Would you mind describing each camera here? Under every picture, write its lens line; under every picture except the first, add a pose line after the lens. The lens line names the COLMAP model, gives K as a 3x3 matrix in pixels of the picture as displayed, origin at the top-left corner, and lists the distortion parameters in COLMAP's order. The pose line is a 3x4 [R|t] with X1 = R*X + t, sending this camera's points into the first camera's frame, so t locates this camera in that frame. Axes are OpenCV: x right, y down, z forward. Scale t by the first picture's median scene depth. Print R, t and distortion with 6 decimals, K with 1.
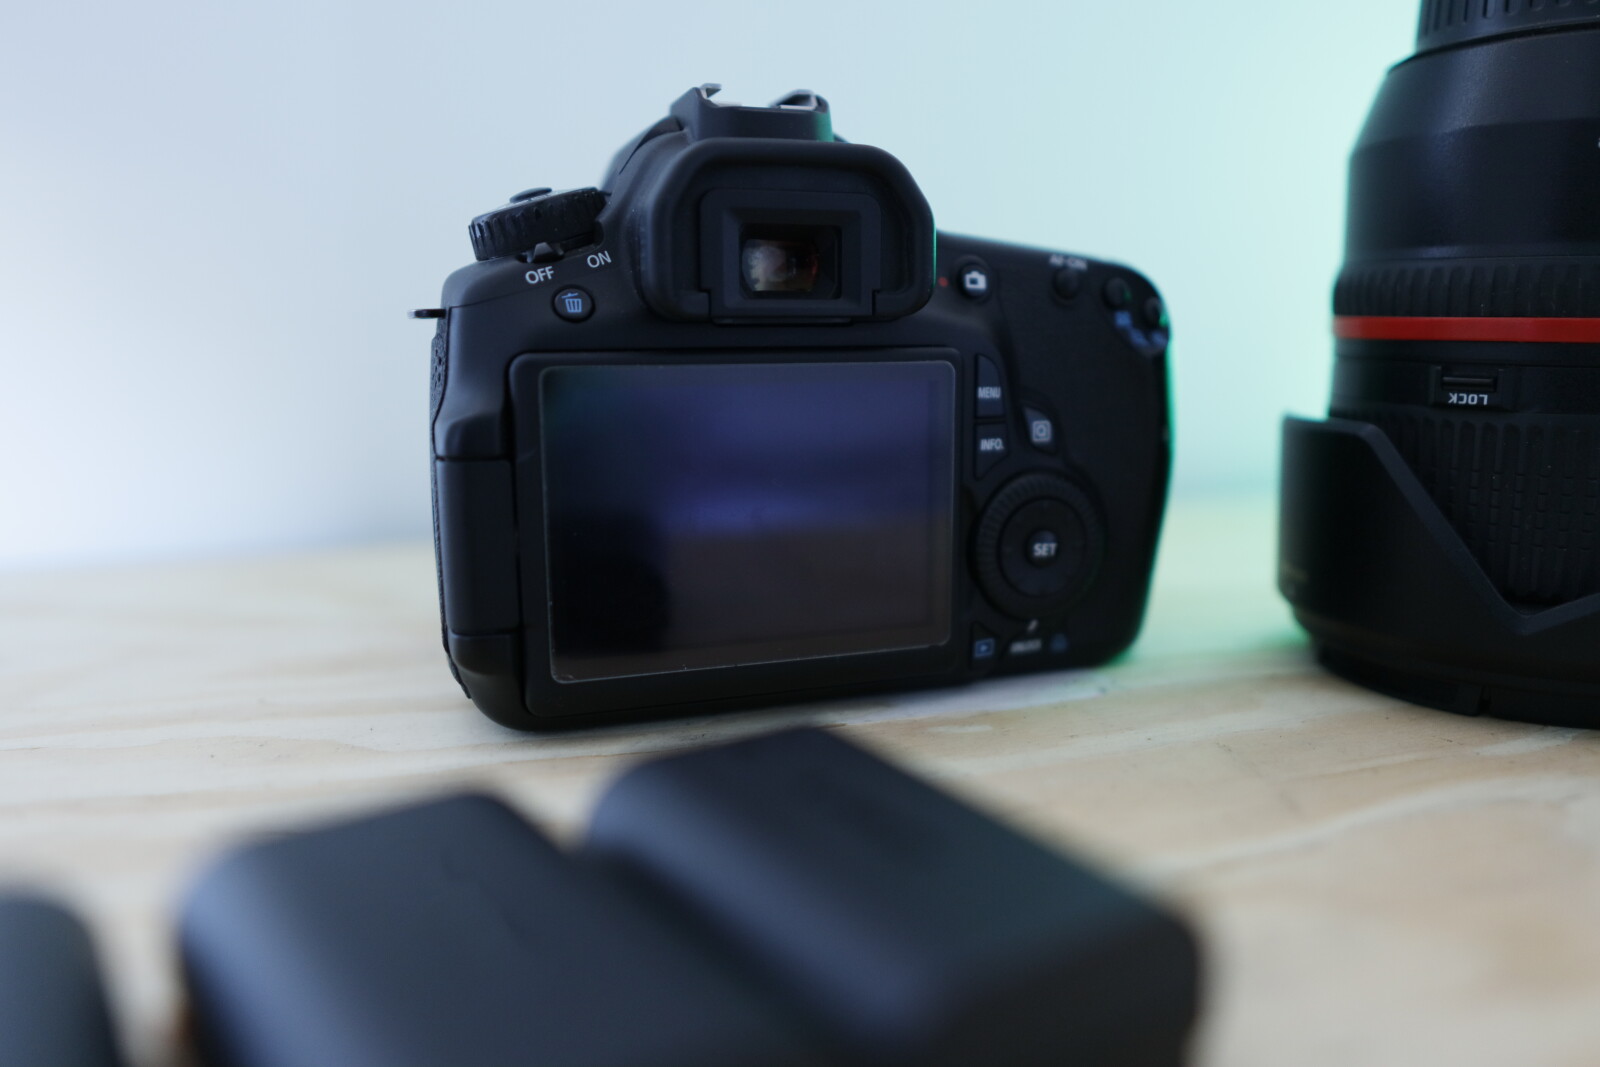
lens RADIAL K [[1222.0, 0, 800.0], [0, 1222.0, 533.5], [0, 0, 1]] dist [-0.075370, 0.010391]
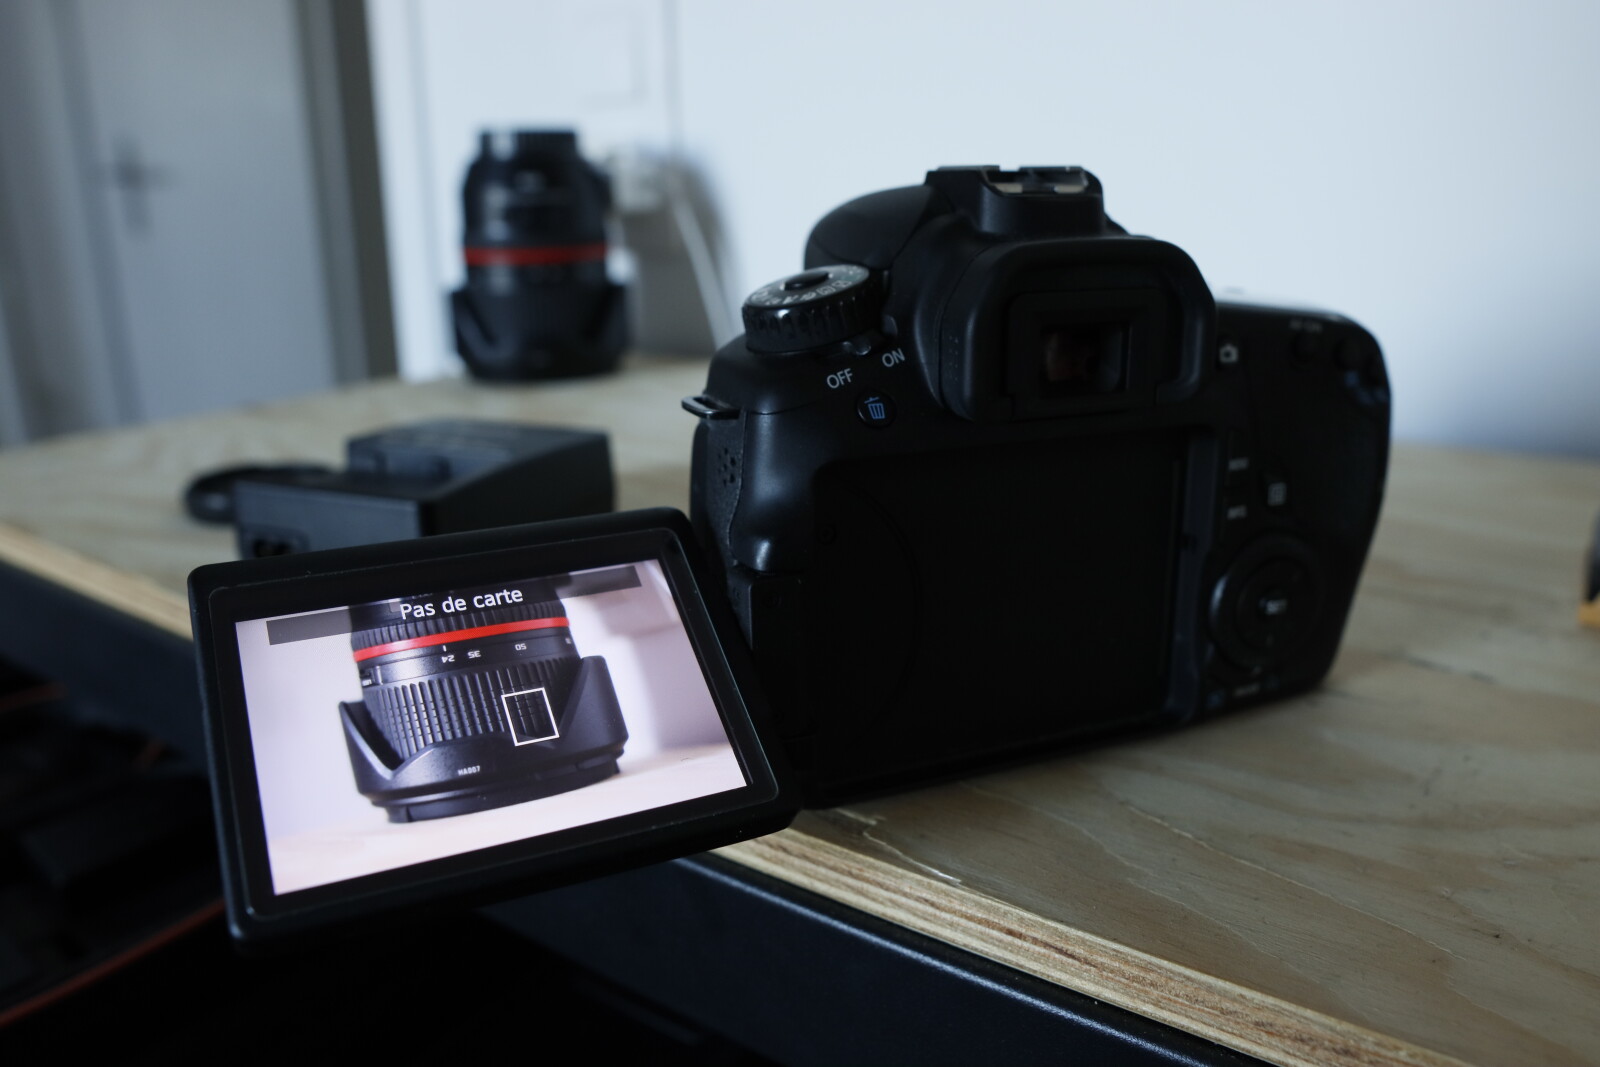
lens RADIAL K [[1222.0, 0, 800.0], [0, 1222.0, 533.5], [0, 0, 1]] dist [-0.075370, 0.010391]
pose [[0.998839, -0.017228, 0.044984, -0.262393], [0.011483, 0.992092, 0.124986, -0.189406], [-0.046781, -0.124324, 0.991138, -0.002962]]
